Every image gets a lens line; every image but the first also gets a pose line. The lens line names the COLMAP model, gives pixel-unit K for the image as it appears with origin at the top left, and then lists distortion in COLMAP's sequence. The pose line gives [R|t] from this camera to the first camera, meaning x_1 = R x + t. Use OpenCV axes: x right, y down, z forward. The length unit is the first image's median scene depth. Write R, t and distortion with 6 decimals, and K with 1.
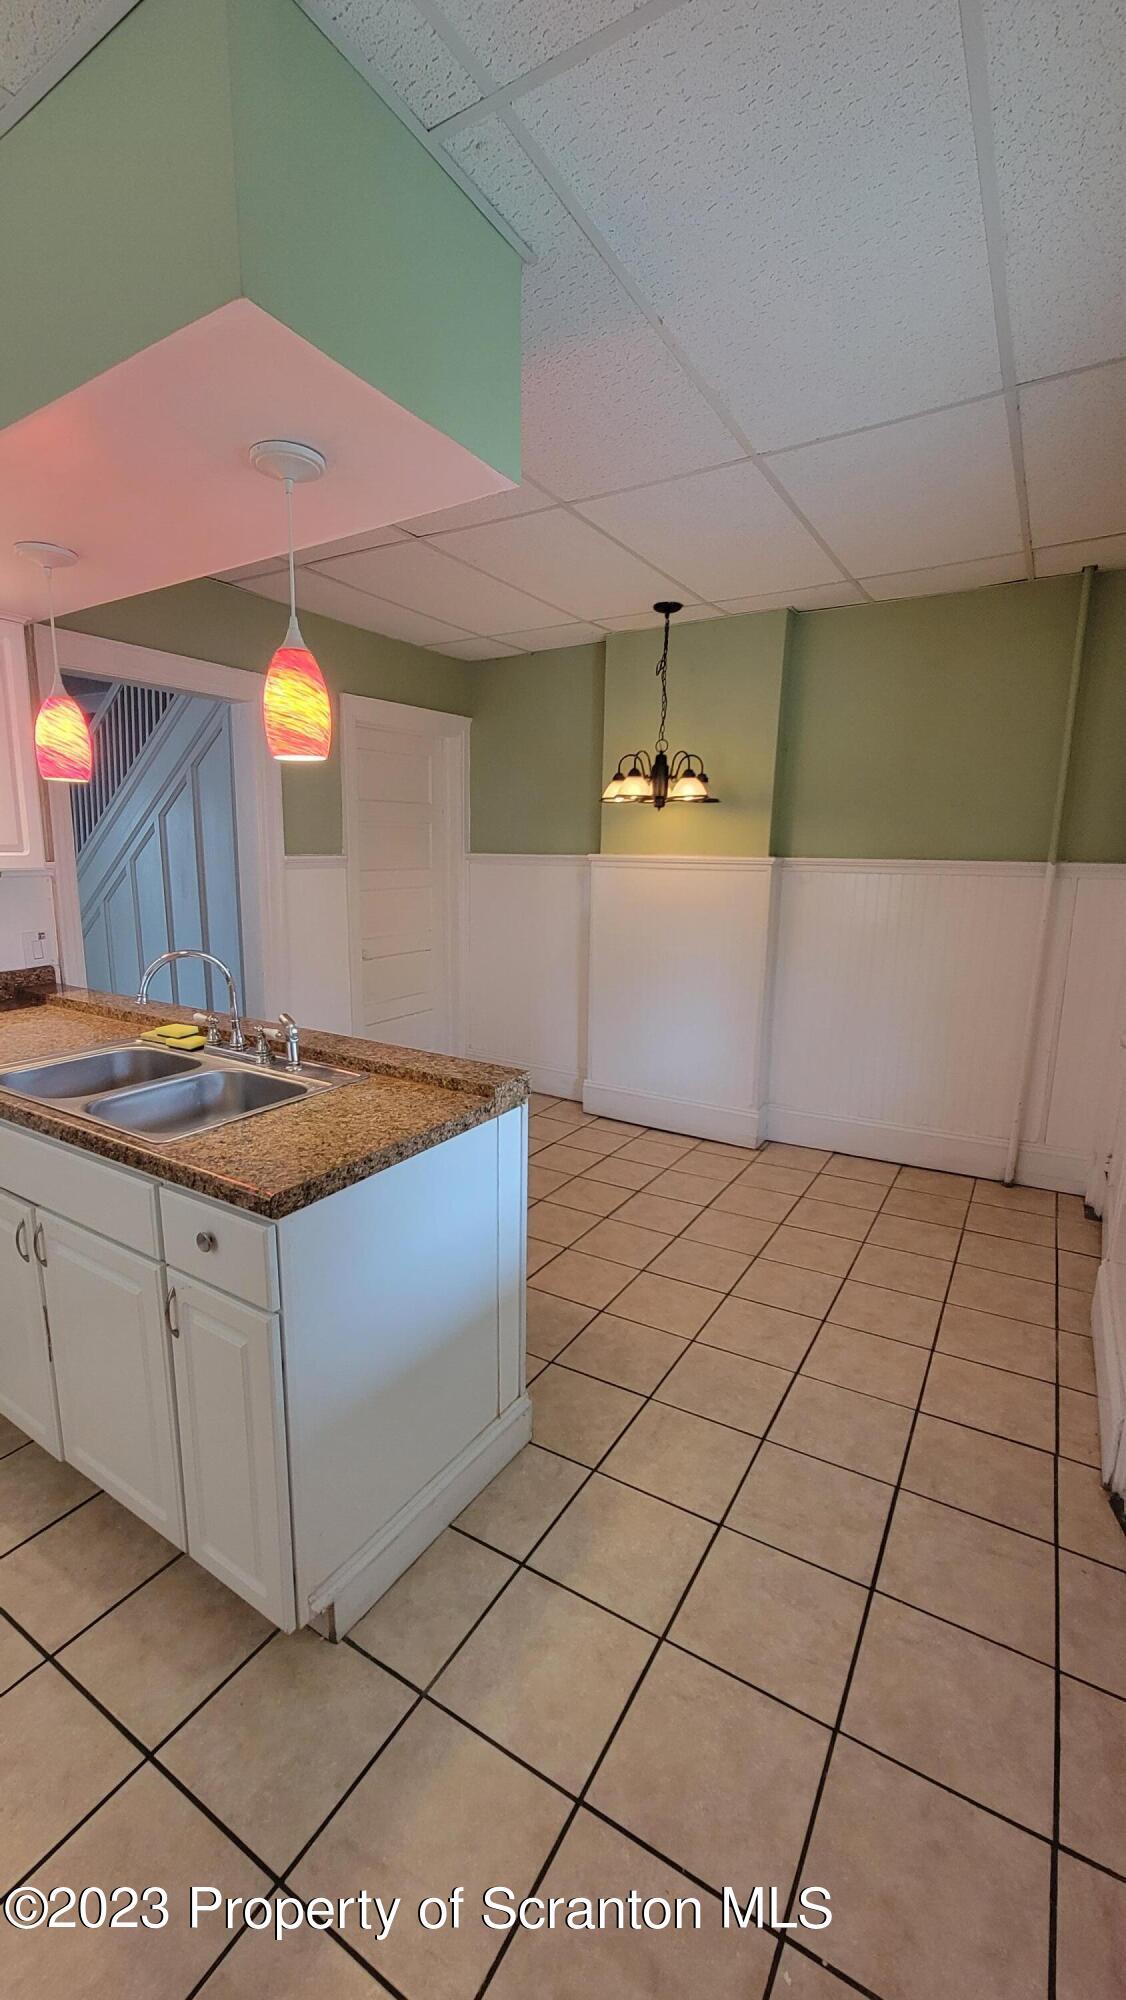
lens RADIAL K [[817.6, 0, 543.9], [0, 817.6, 1005.5], [0, 0, 1]] dist [-0.003683, -0.000414]
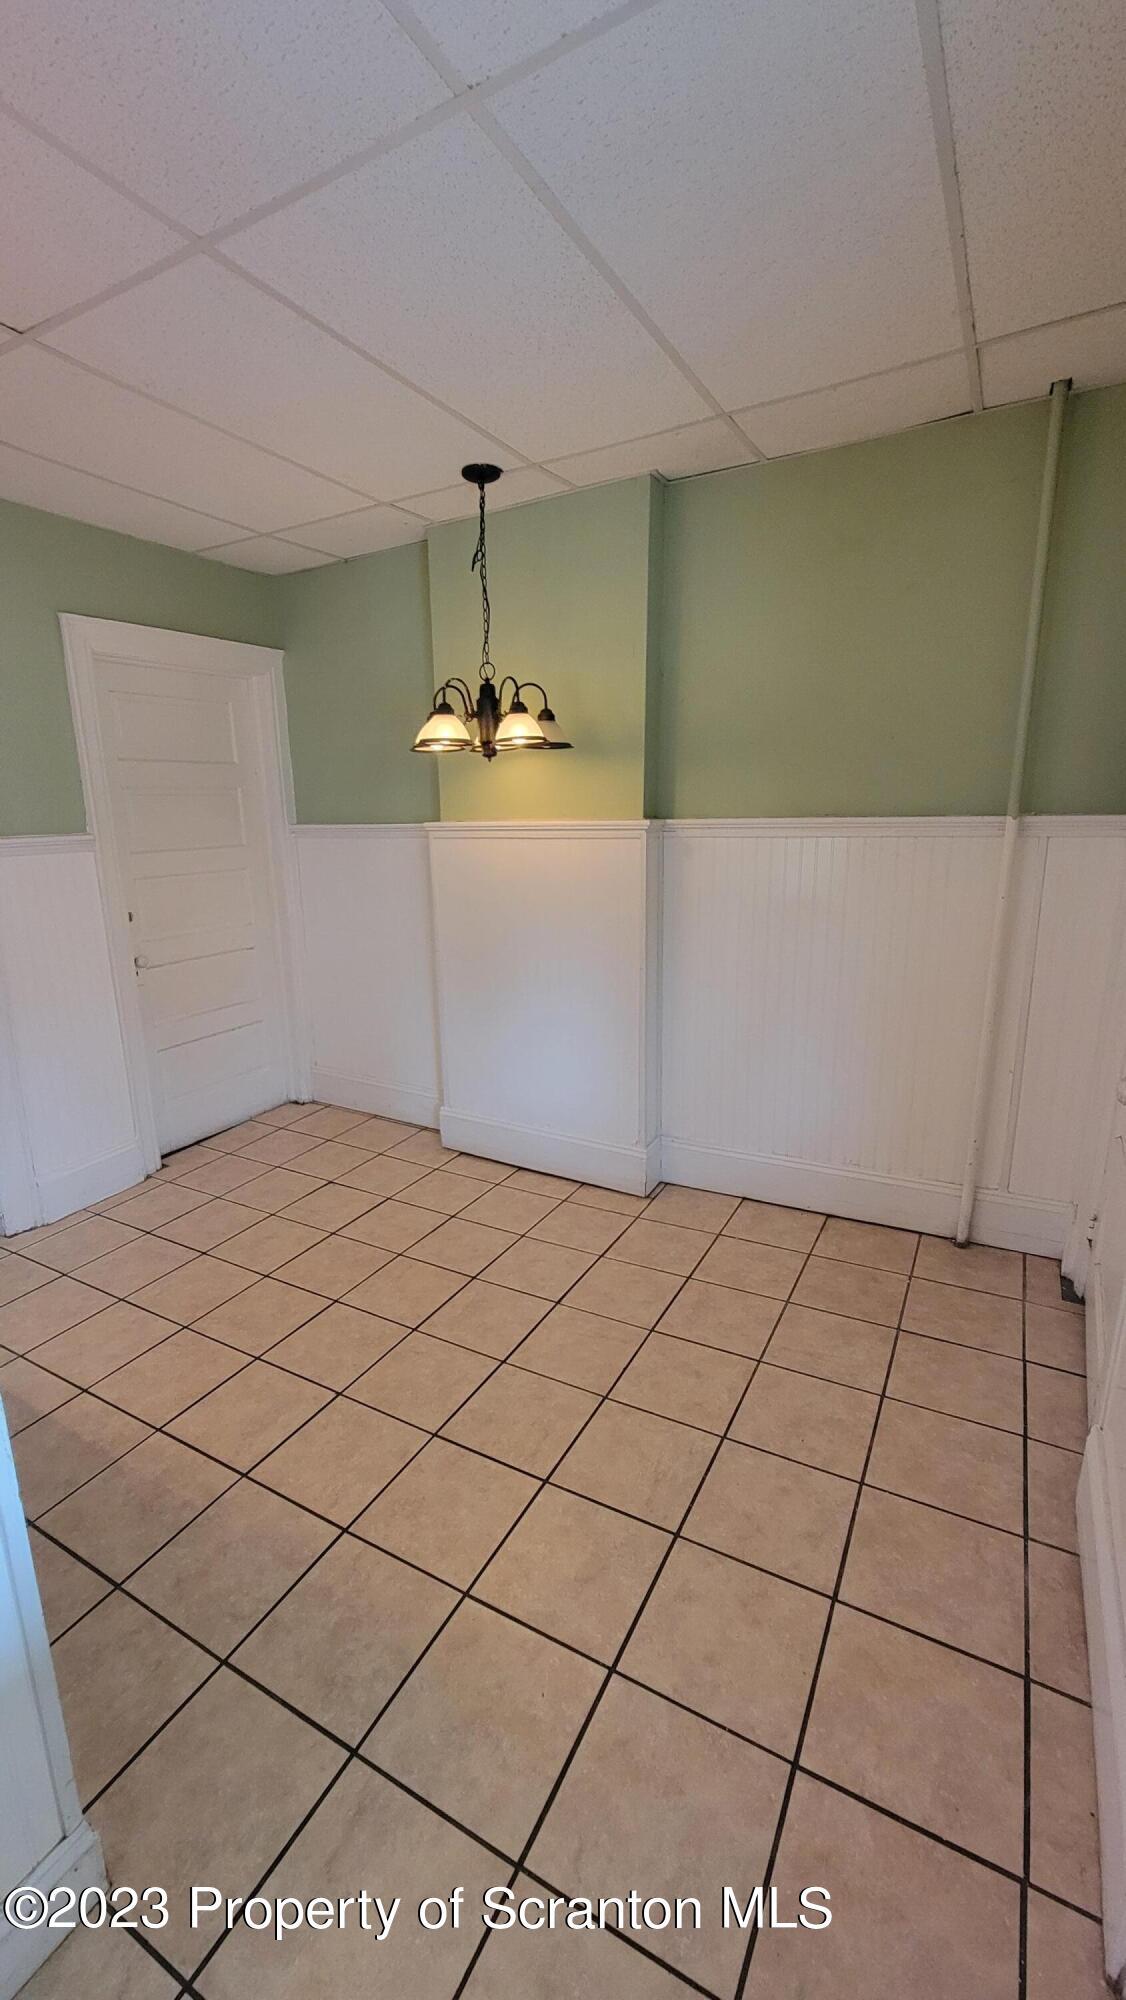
lens RADIAL K [[817.6, 0, 543.9], [0, 817.6, 1005.5], [0, 0, 1]] dist [-0.003683, -0.000414]
pose [[0.998823, -0.038974, 0.028877, 0.162471], [0.037622, 0.998234, 0.045966, -0.051232], [-0.030617, -0.044825, 0.998526, 0.255369]]
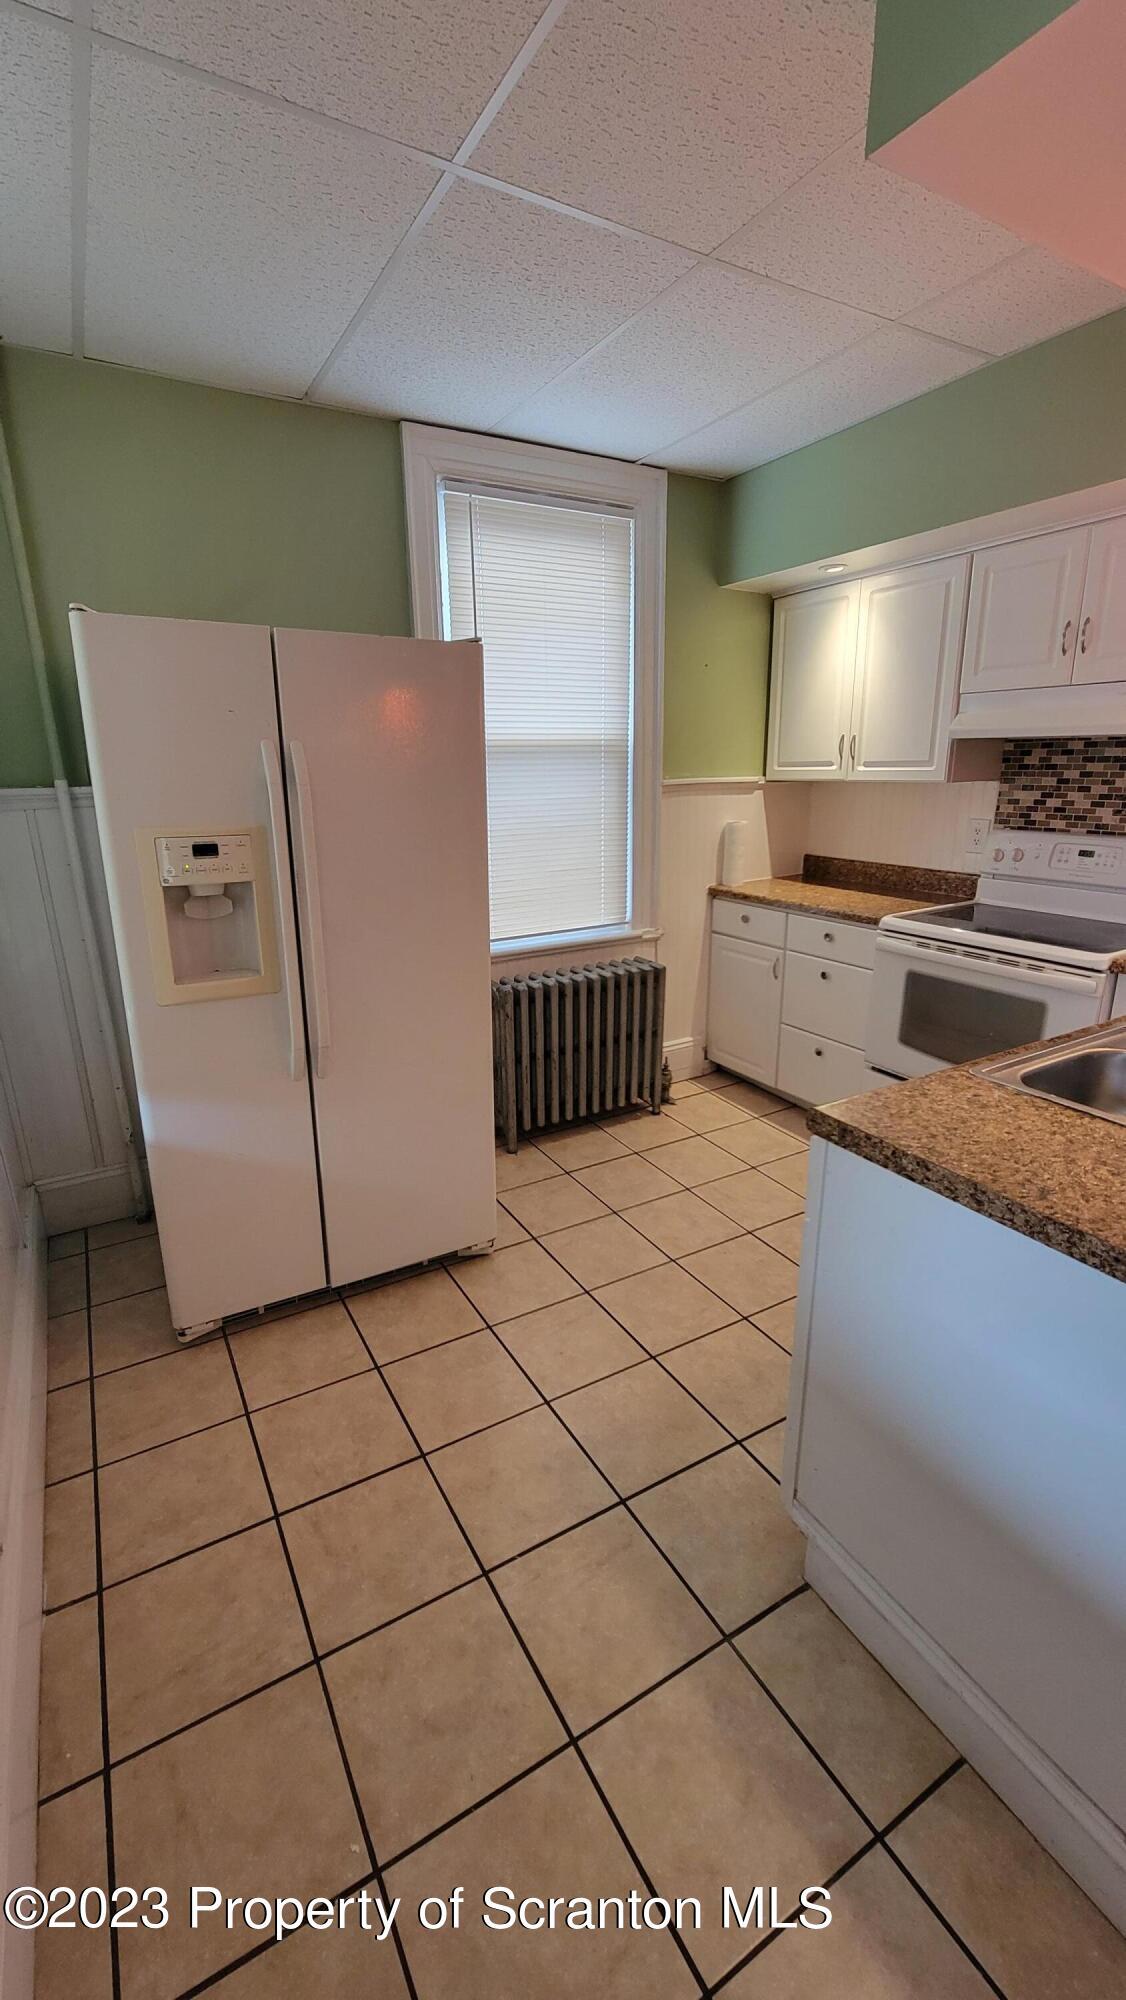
lens RADIAL K [[817.6, 0, 543.9], [0, 817.6, 1005.5], [0, 0, 1]] dist [-0.003683, -0.000414]
pose [[-0.487196, 0.244175, -0.838462, 1.329488], [-0.148712, 0.922896, 0.355173, -0.404909], [0.860538, 0.297728, -0.413319, 2.177812]]
